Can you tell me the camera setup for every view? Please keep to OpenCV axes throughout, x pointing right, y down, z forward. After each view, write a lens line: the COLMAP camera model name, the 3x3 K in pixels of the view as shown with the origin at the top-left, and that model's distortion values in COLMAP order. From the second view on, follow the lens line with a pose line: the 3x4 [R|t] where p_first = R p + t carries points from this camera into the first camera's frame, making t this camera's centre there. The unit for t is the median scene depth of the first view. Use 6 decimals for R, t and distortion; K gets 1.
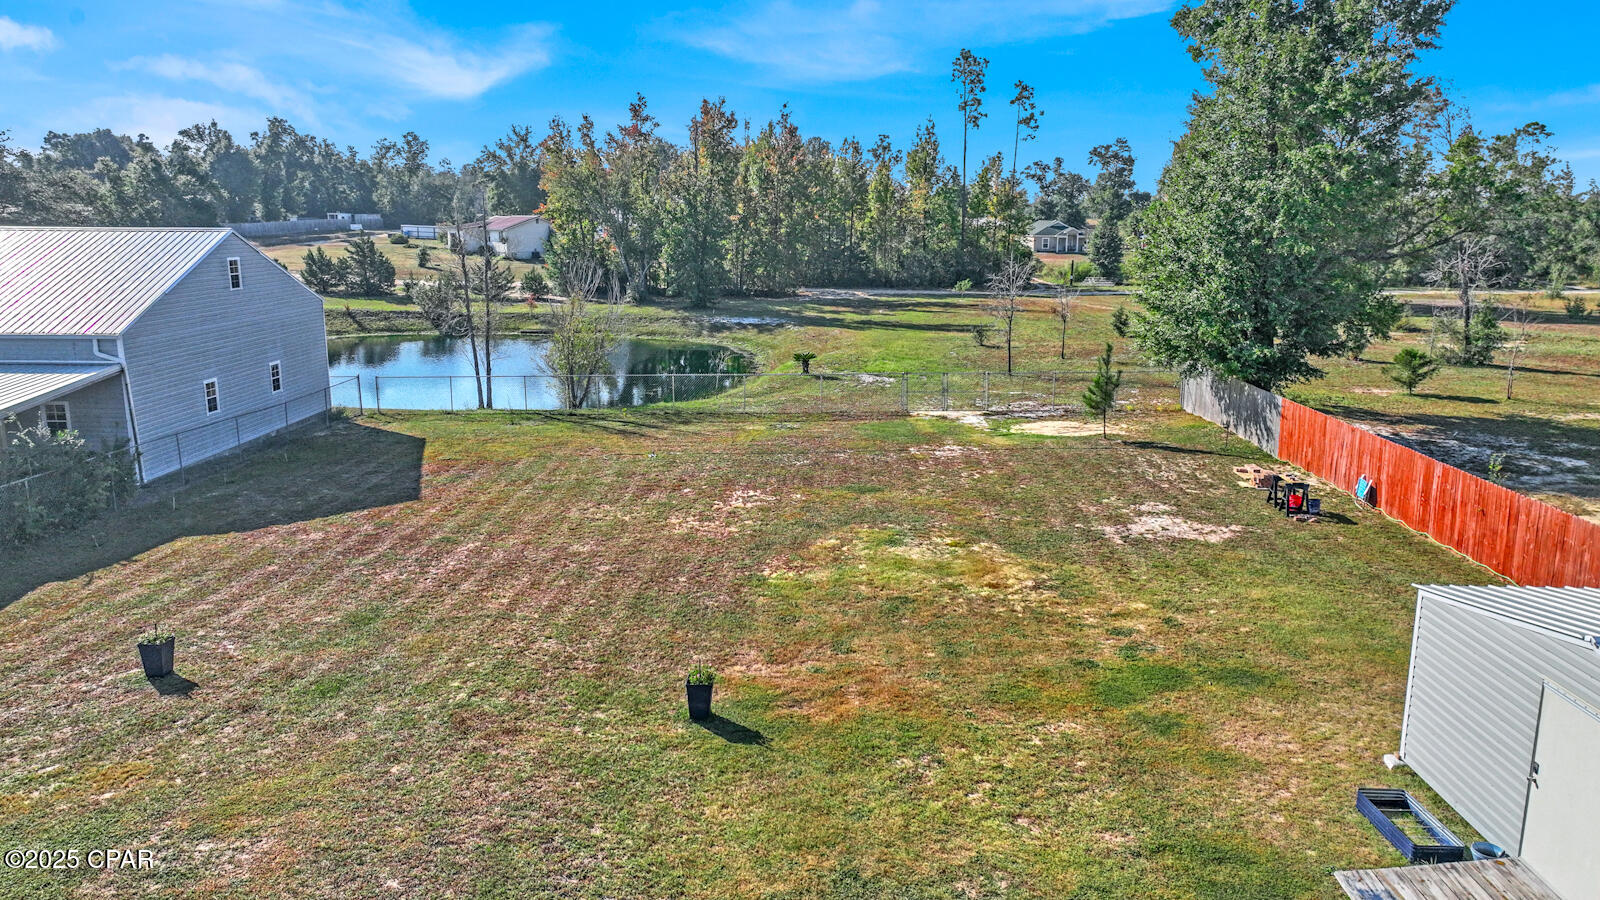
lens RADIAL K [[1127.8, 0, 792.3], [0, 1127.8, 449.2], [0, 0, 1]] dist [0.004076, 0.002988]
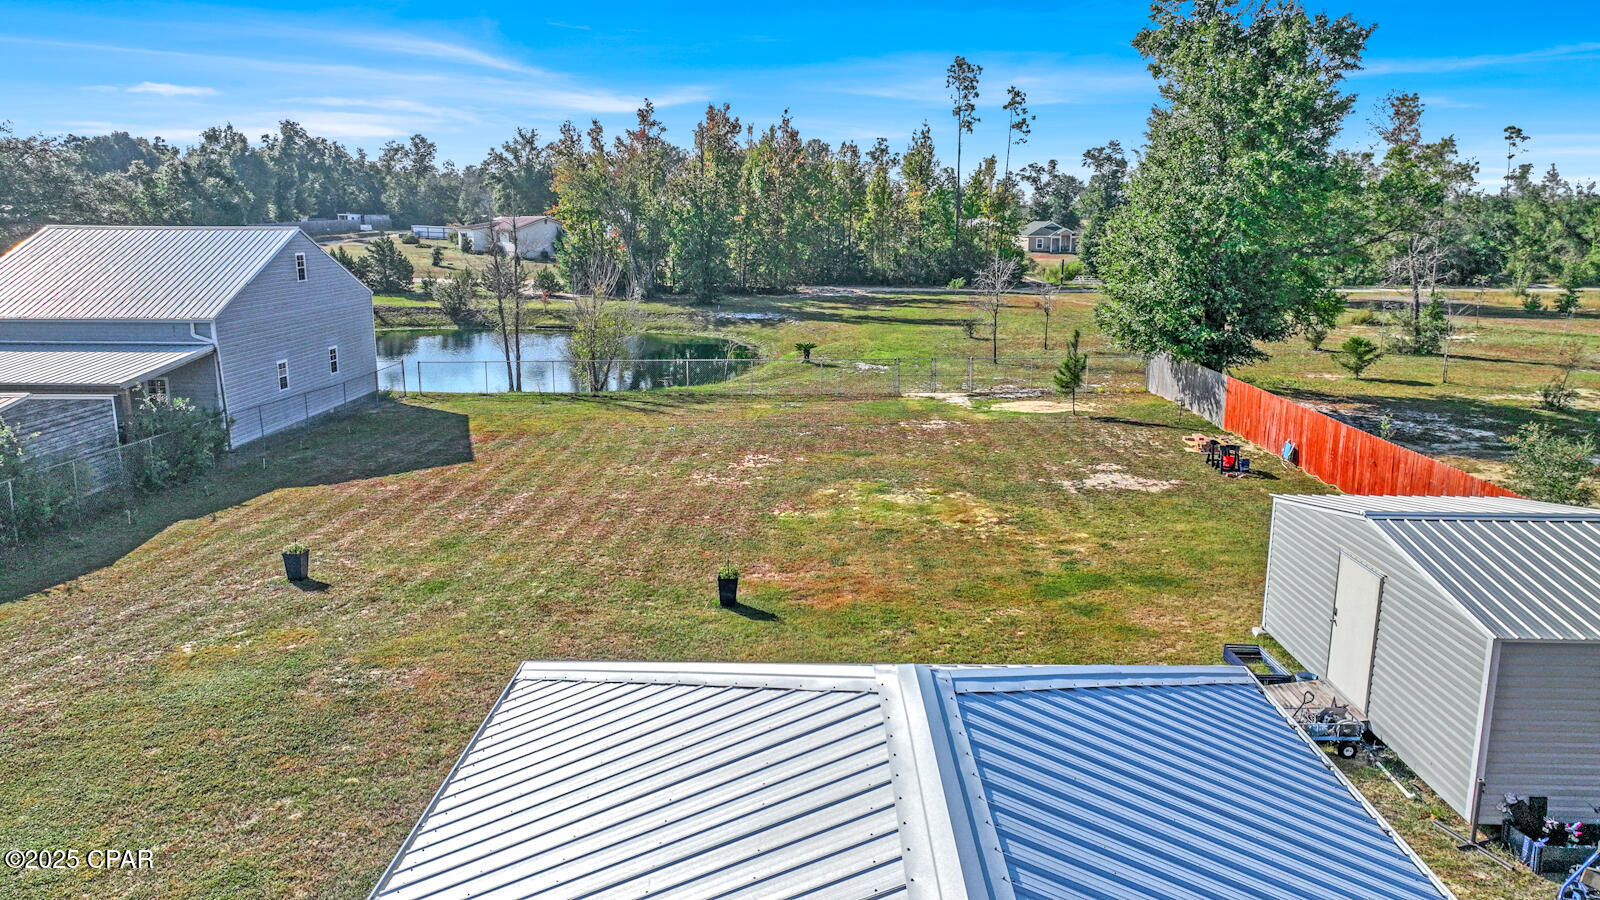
lens RADIAL K [[1127.8, 0, 792.3], [0, 1127.8, 449.2], [0, 0, 1]] dist [0.004076, 0.002988]
pose [[1.000000, 0.000179, 0.000610, -0.003516], [-0.000179, 1.000000, -0.000886, 0.022876], [-0.000611, 0.000886, 0.999999, -0.107503]]
